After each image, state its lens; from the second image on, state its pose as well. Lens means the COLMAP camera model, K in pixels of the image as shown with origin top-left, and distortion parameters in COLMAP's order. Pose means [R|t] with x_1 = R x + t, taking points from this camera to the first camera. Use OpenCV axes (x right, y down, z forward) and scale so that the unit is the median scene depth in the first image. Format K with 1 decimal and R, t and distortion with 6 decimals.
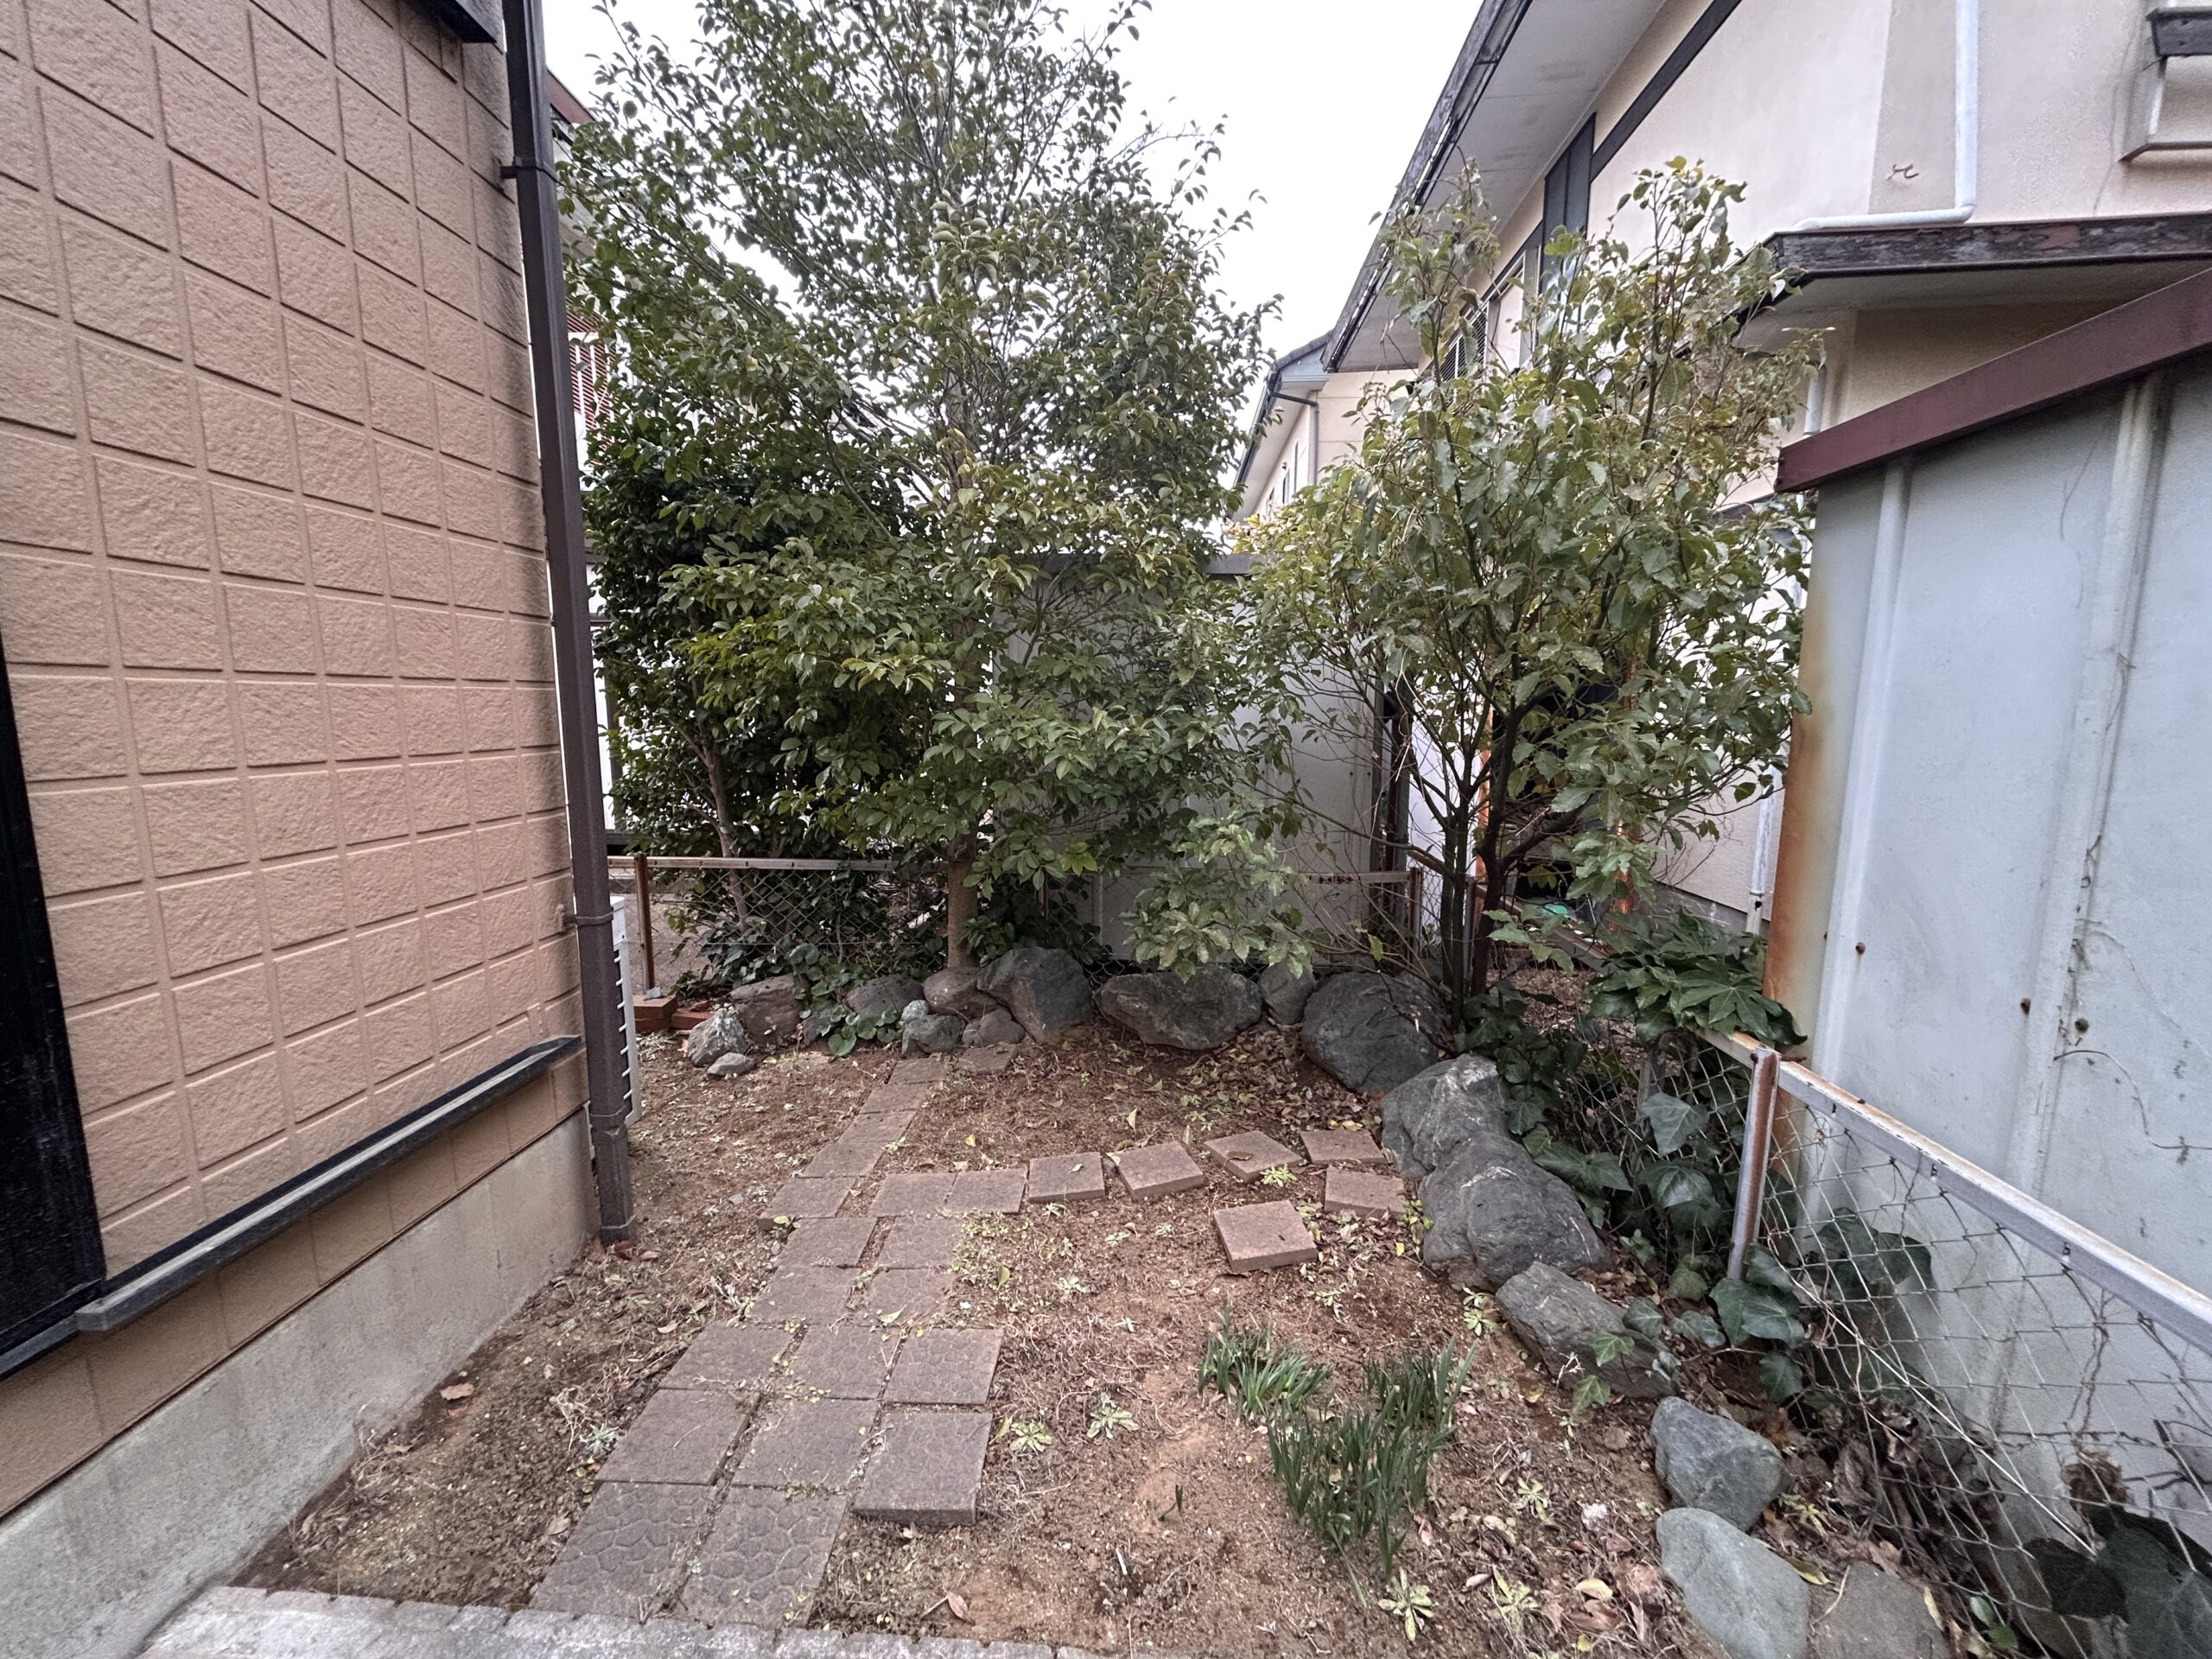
lens RADIAL K [[891.9, 0, 1106.0], [0, 891.9, 829.5], [0, 0, 1]] dist [0.001272, 0.000657]
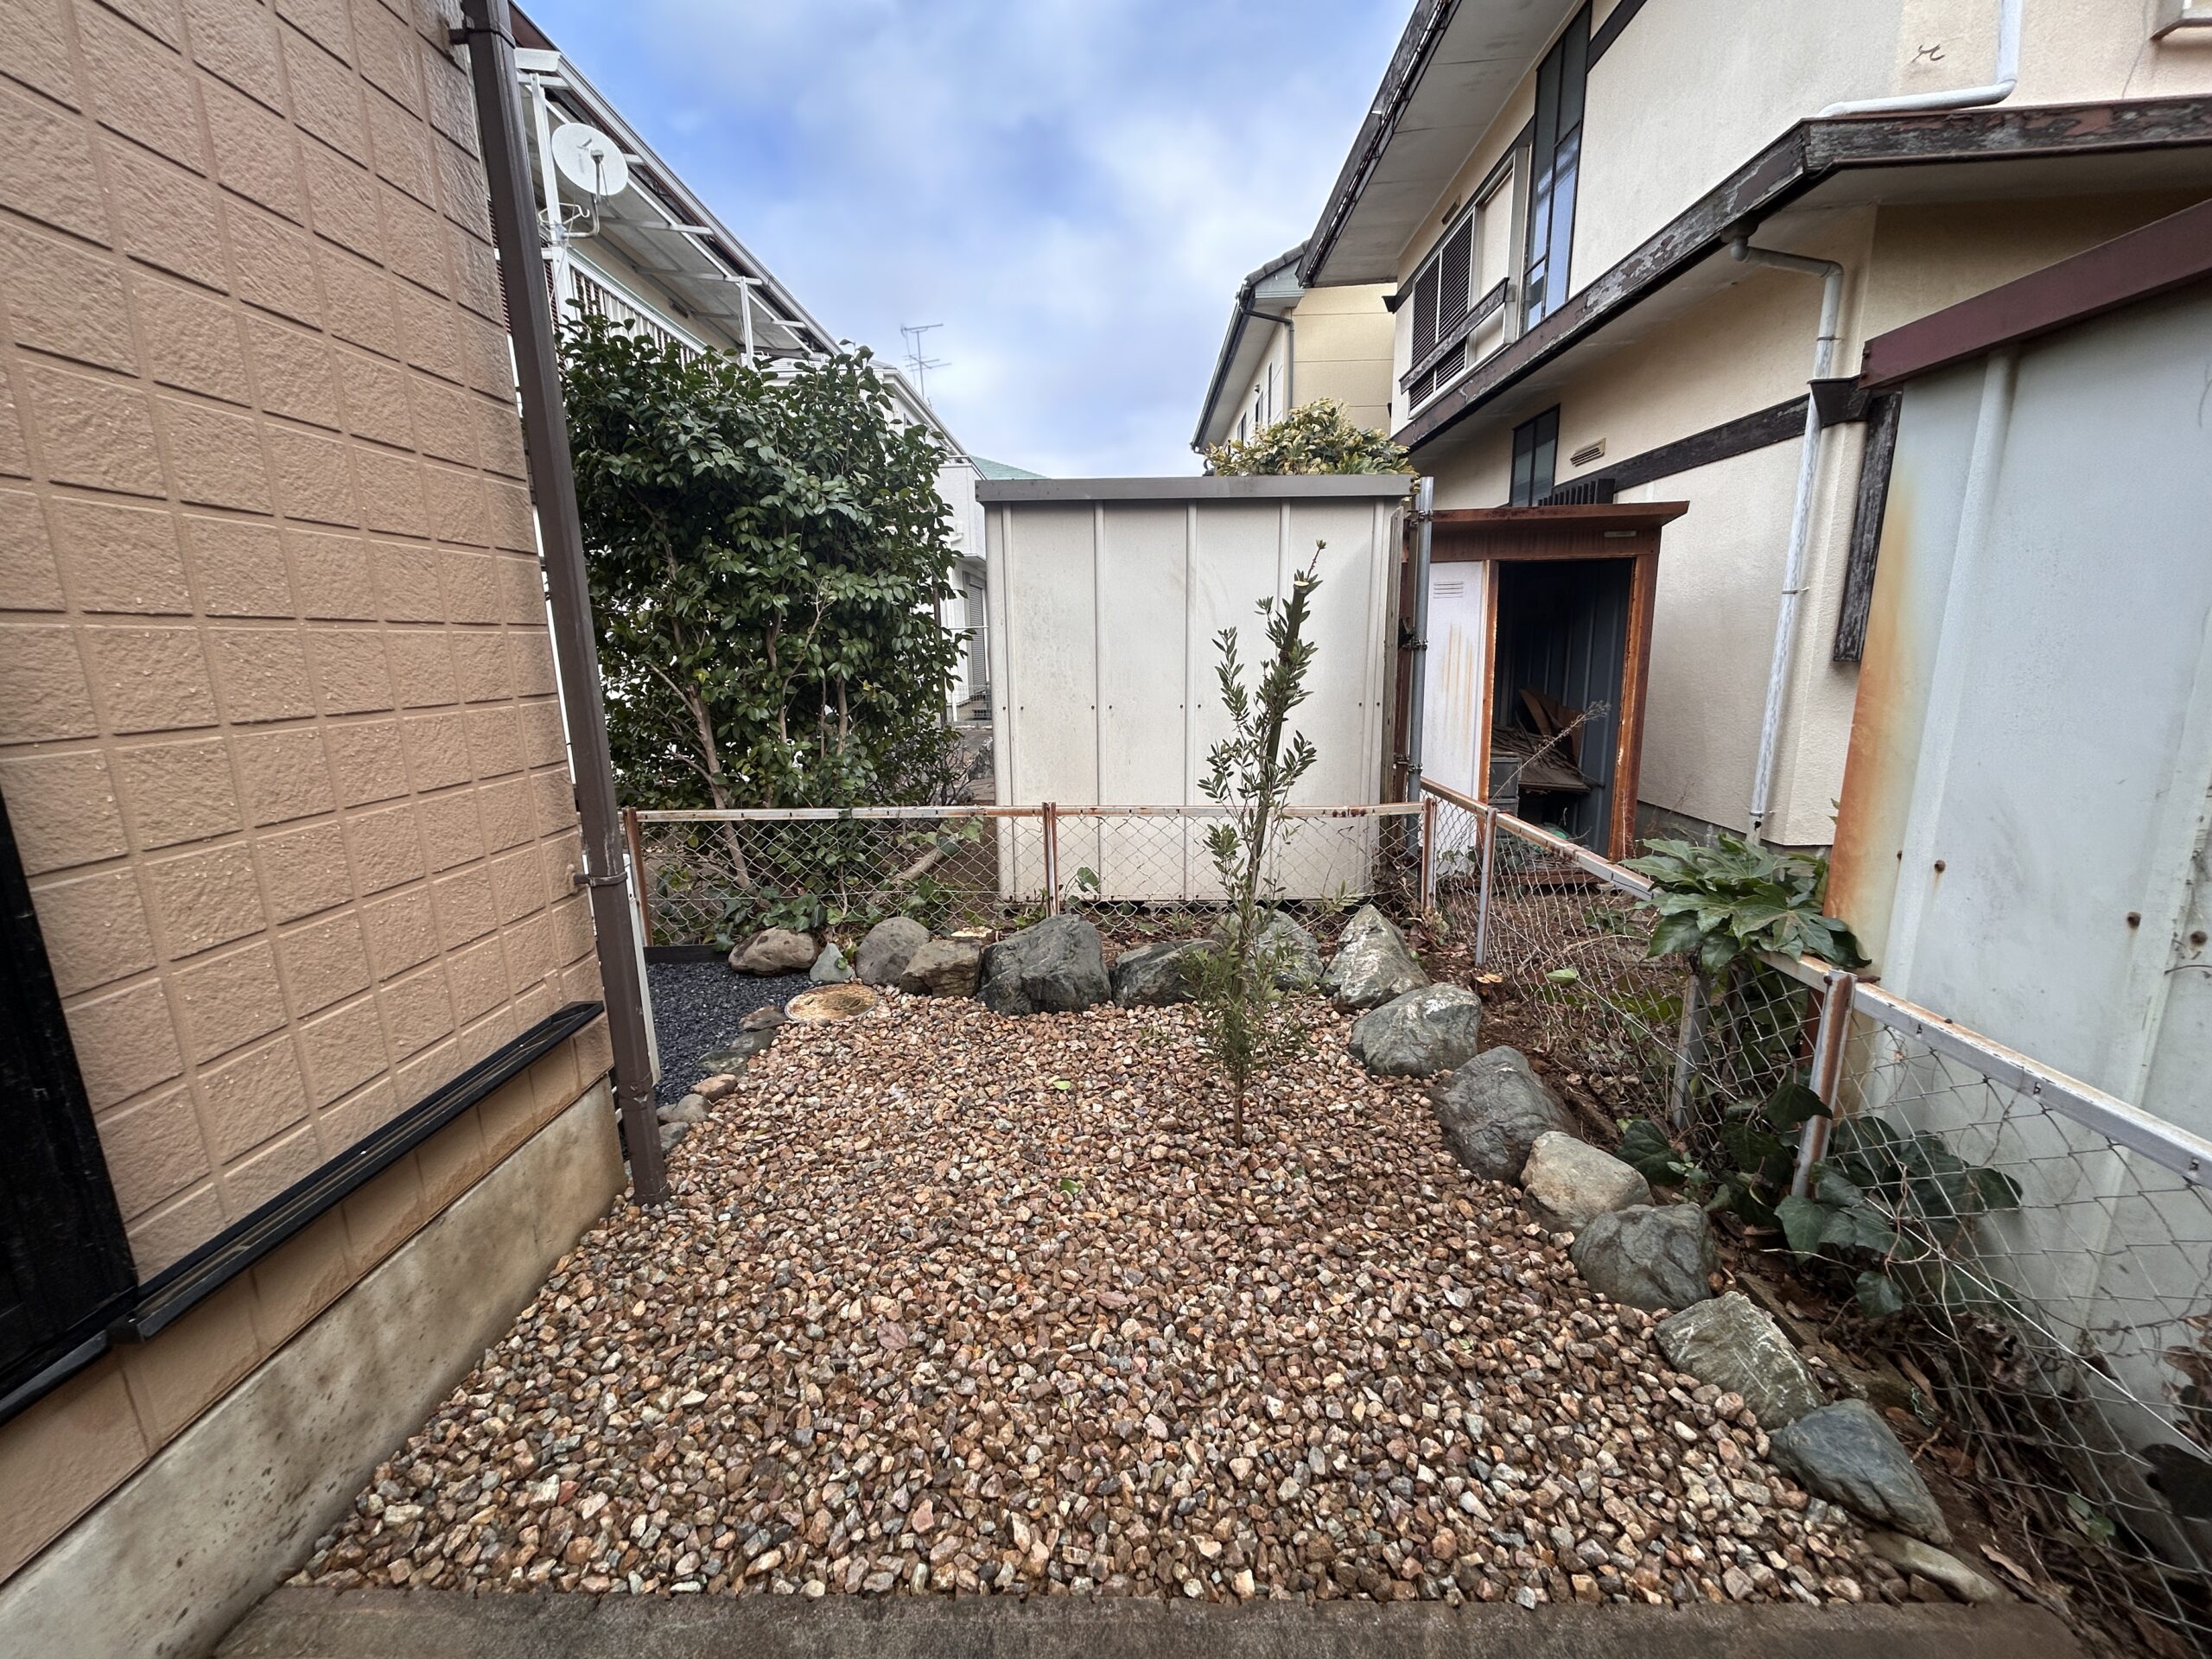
lens RADIAL K [[891.9, 0, 1106.0], [0, 891.9, 829.5], [0, 0, 1]] dist [0.001272, 0.000657]
pose [[0.998973, -0.031148, 0.032903, -0.089476], [0.028877, 0.997310, 0.067367, 0.000310], [-0.034913, -0.066348, 0.997186, 0.052450]]
